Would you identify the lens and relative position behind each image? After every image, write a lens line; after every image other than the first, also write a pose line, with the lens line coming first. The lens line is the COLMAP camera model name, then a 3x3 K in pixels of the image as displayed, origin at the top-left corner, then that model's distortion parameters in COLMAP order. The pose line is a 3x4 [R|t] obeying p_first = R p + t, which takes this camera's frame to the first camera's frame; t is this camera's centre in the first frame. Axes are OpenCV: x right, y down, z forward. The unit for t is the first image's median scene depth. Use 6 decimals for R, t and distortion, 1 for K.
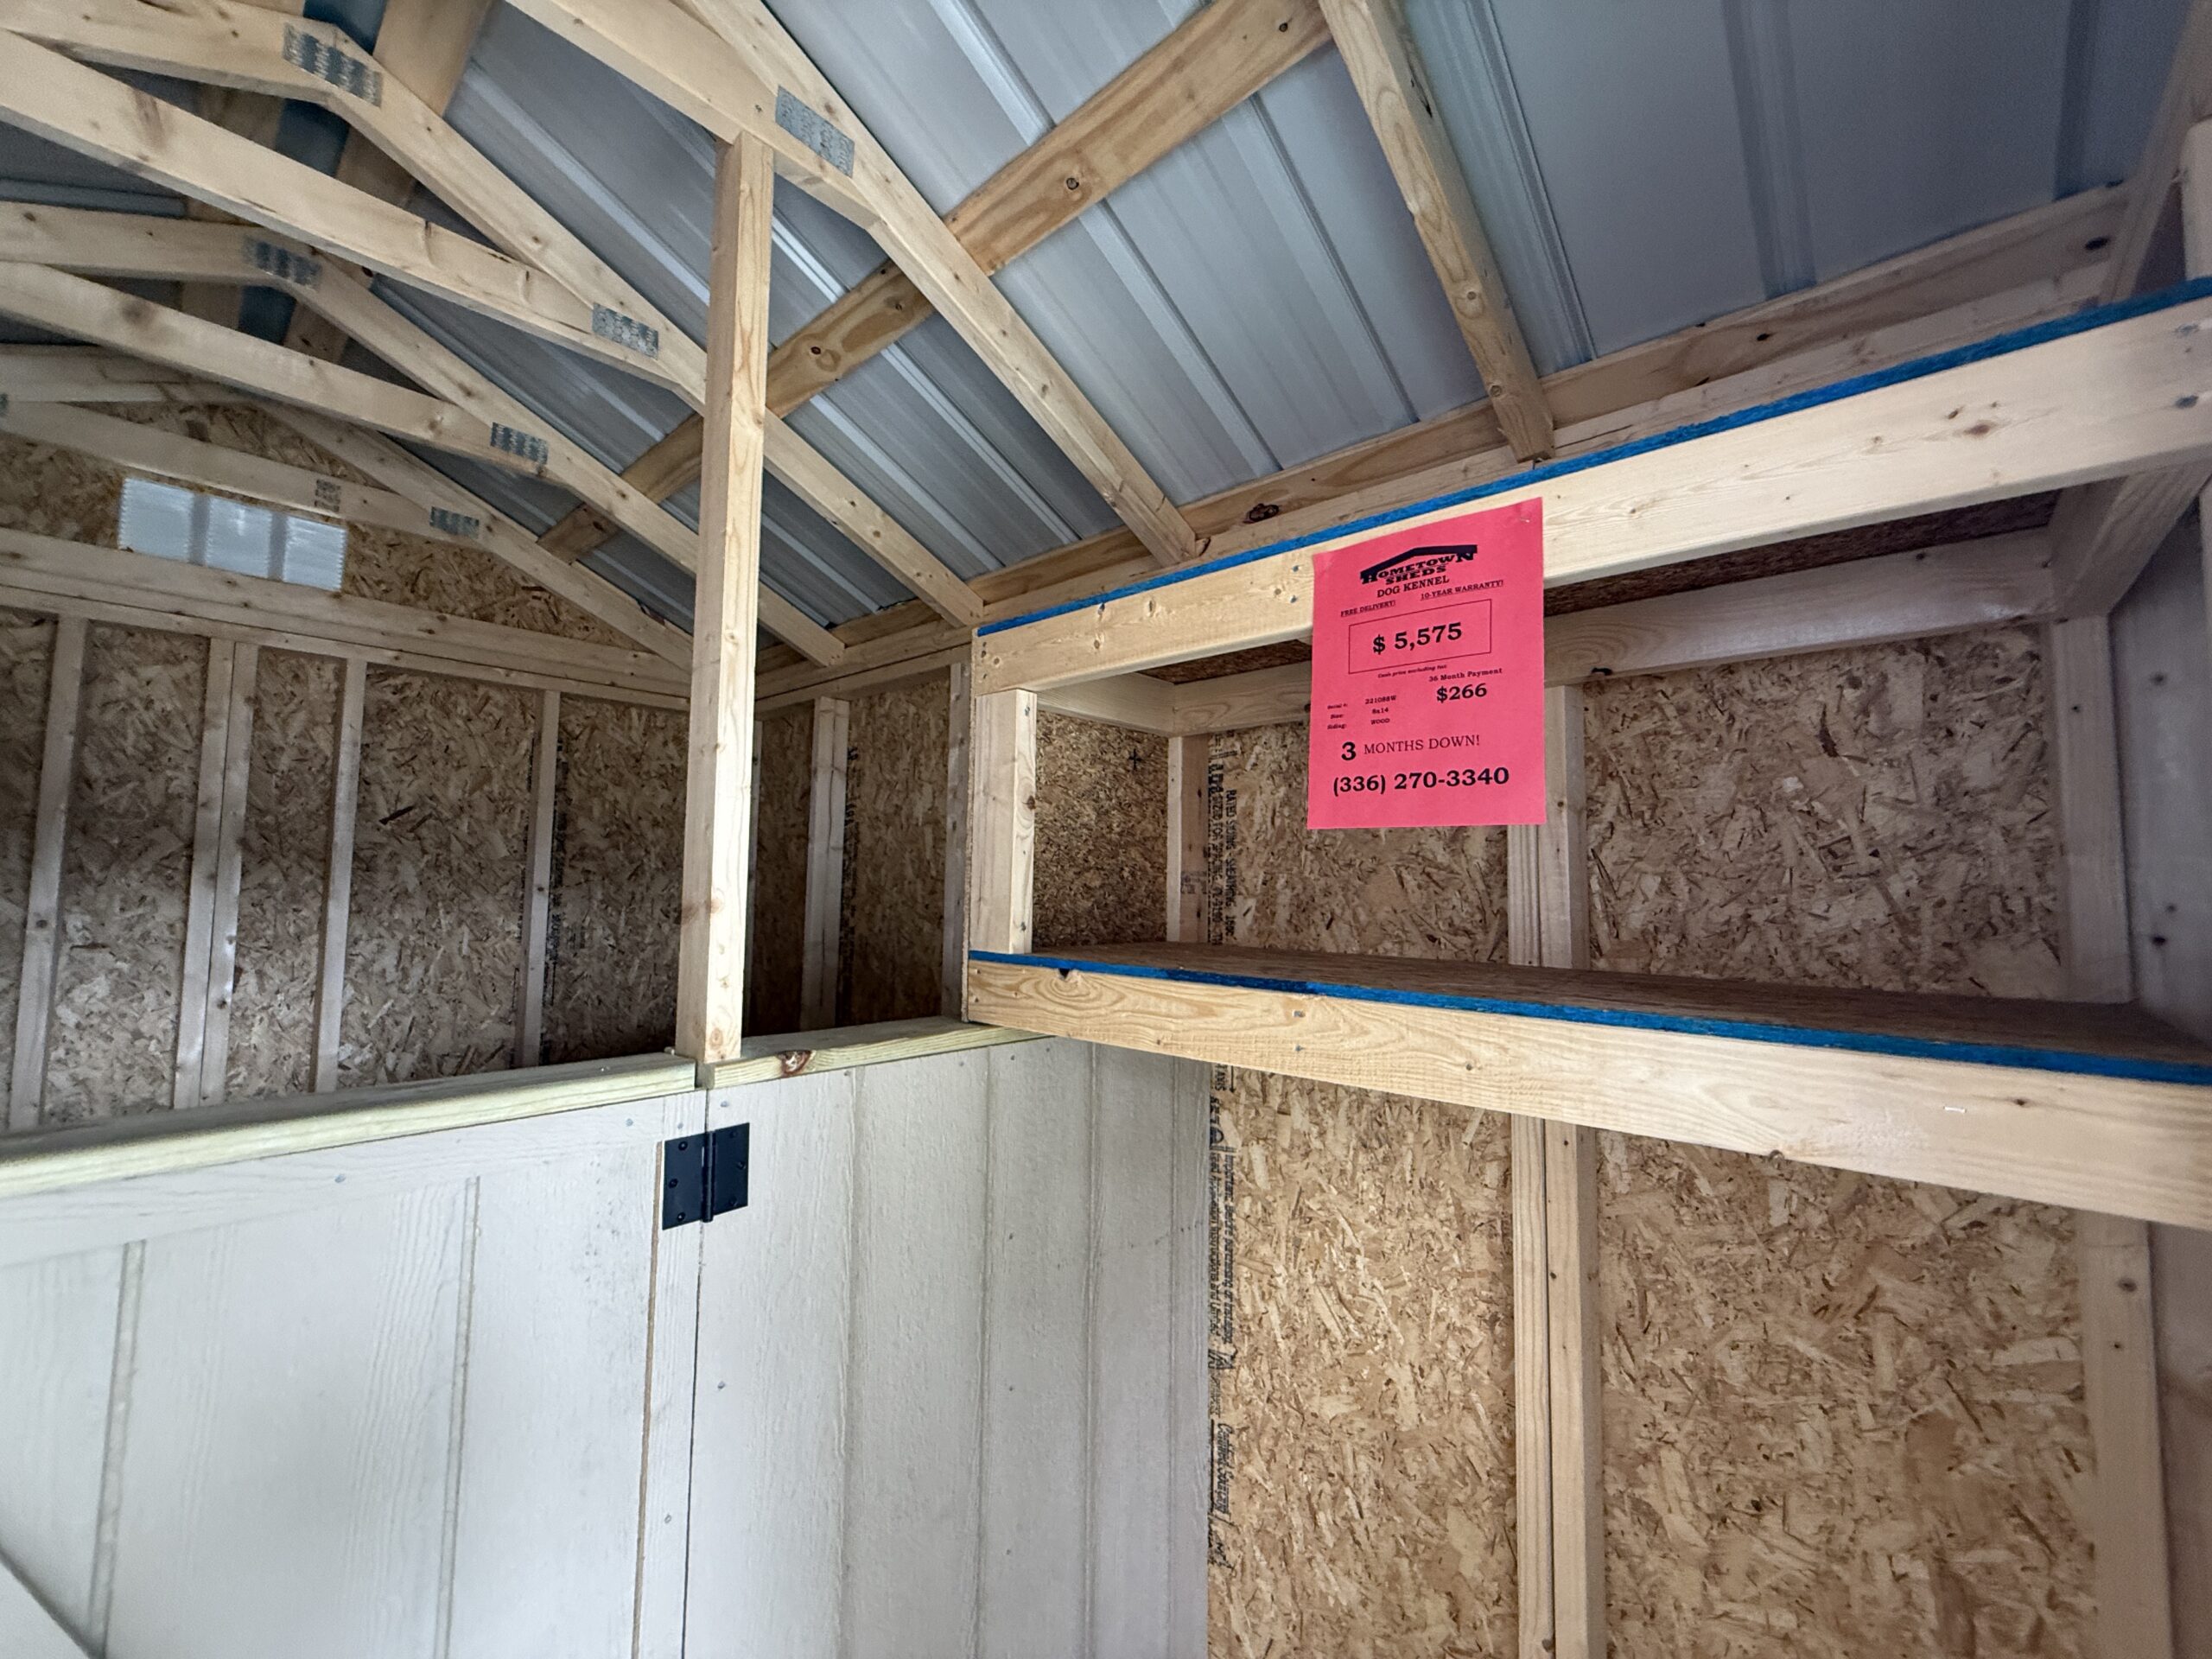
lens RADIAL K [[882.4, 0, 1102.3], [0, 882.4, 825.7], [0, 0, 1]] dist [-0.000320, 0.000063]
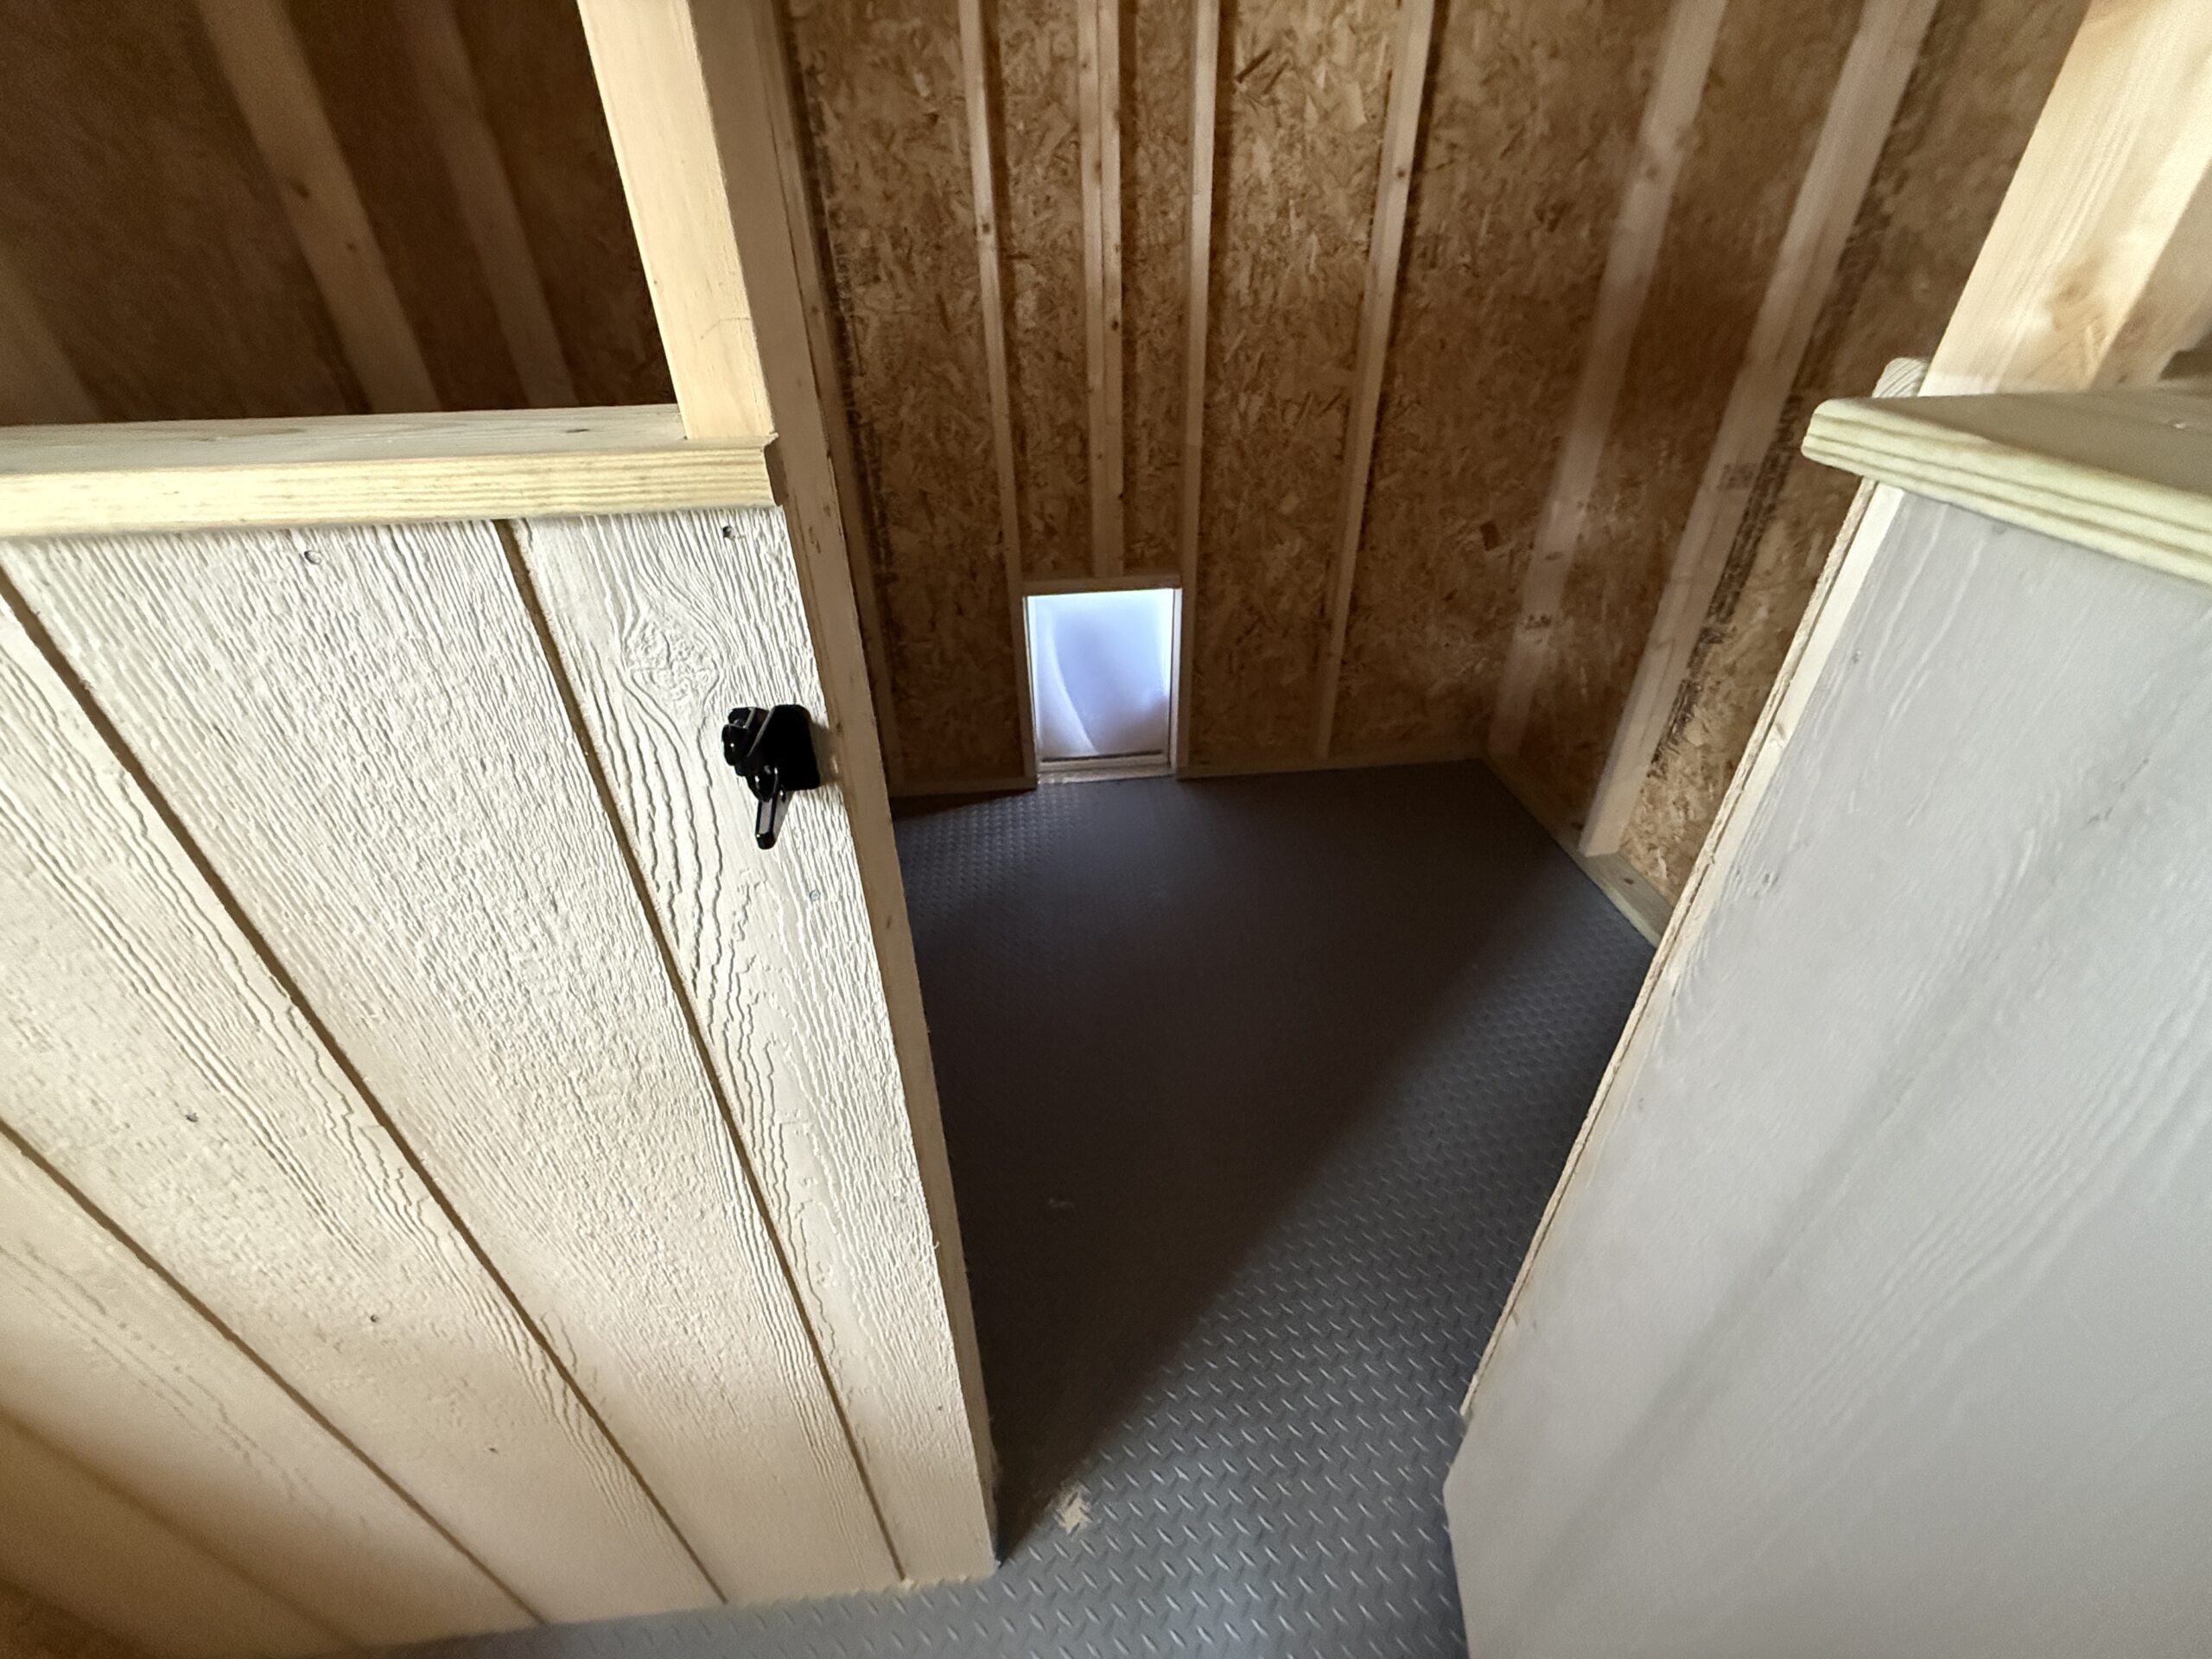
lens RADIAL K [[882.4, 0, 1102.5], [0, 882.4, 827.4], [0, 0, 1]] dist [-0.000320, 0.000063]
pose [[0.740547, 0.348966, -0.574294, -0.281384], [0.076629, 0.805172, 0.588070, 0.085595], [0.667622, -0.479501, 0.569526, 0.176828]]
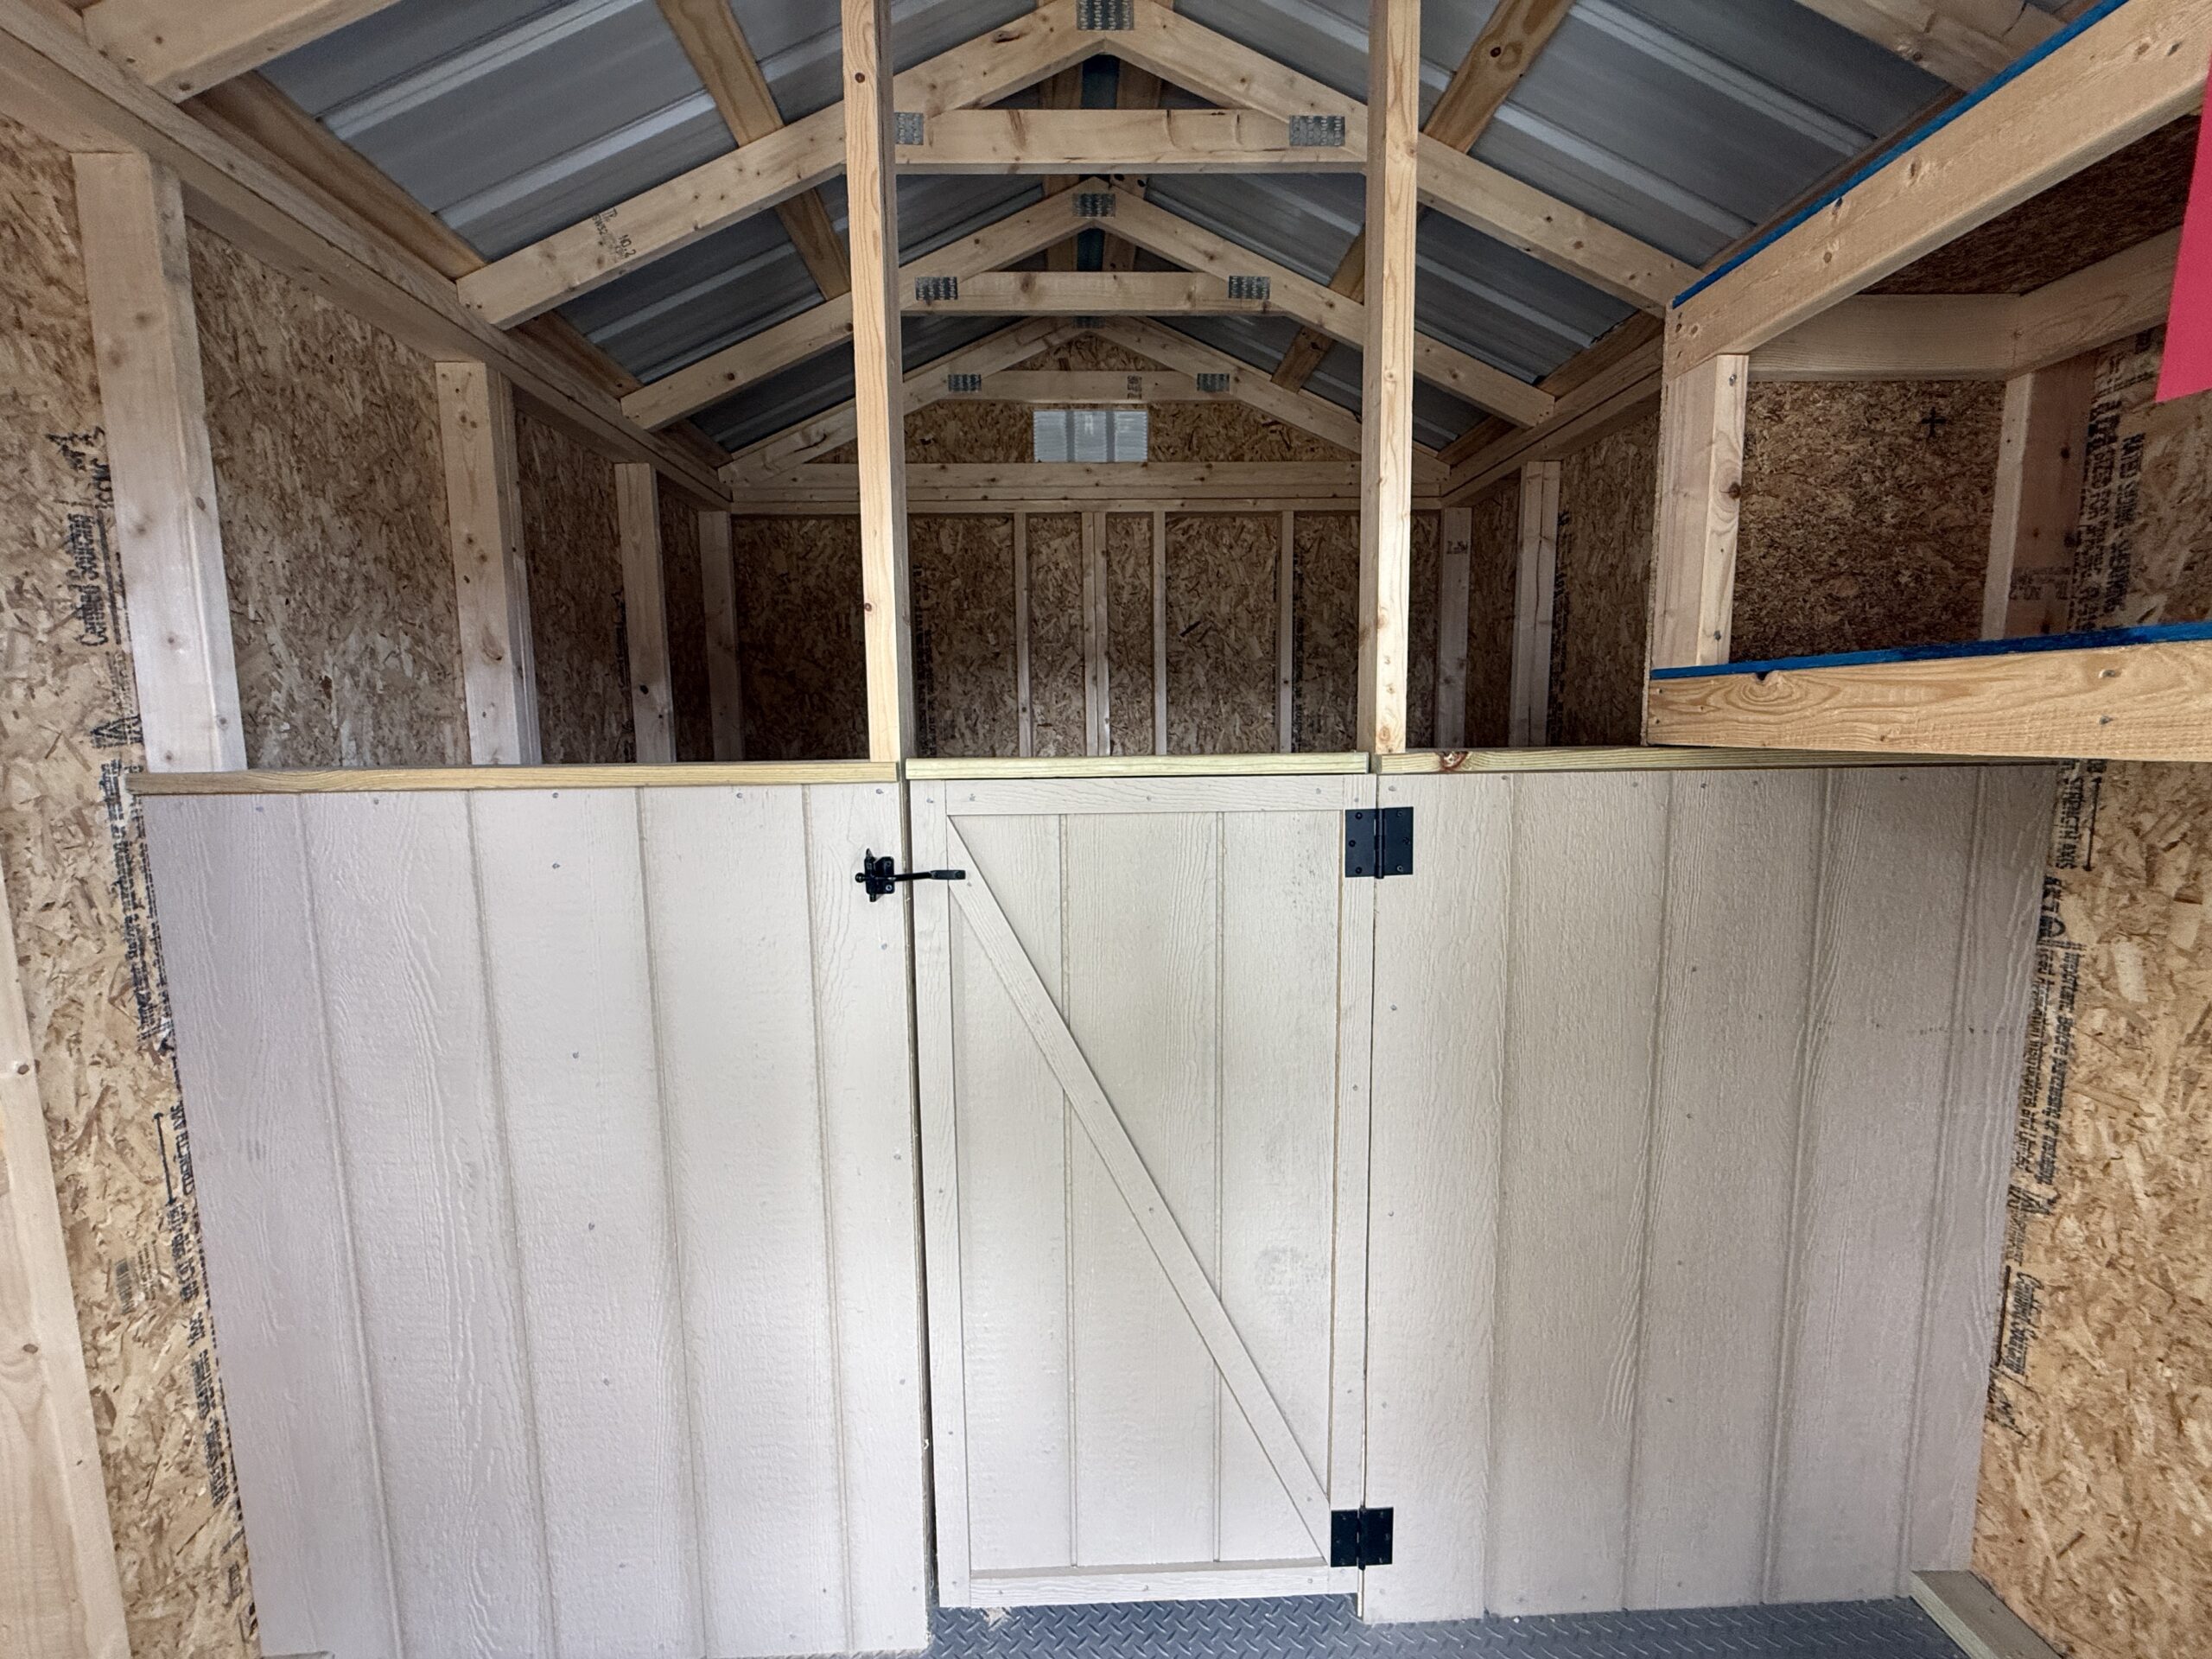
lens RADIAL K [[882.4, 0, 1098.9], [0, 882.4, 825.6], [0, 0, 1]] dist [-0.000320, 0.000063]
pose [[0.698578, 0.058196, -0.713163, 0.090150], [0.075409, 0.985149, 0.154257, 0.087567], [0.711549, -0.161539, 0.683815, -0.067755]]
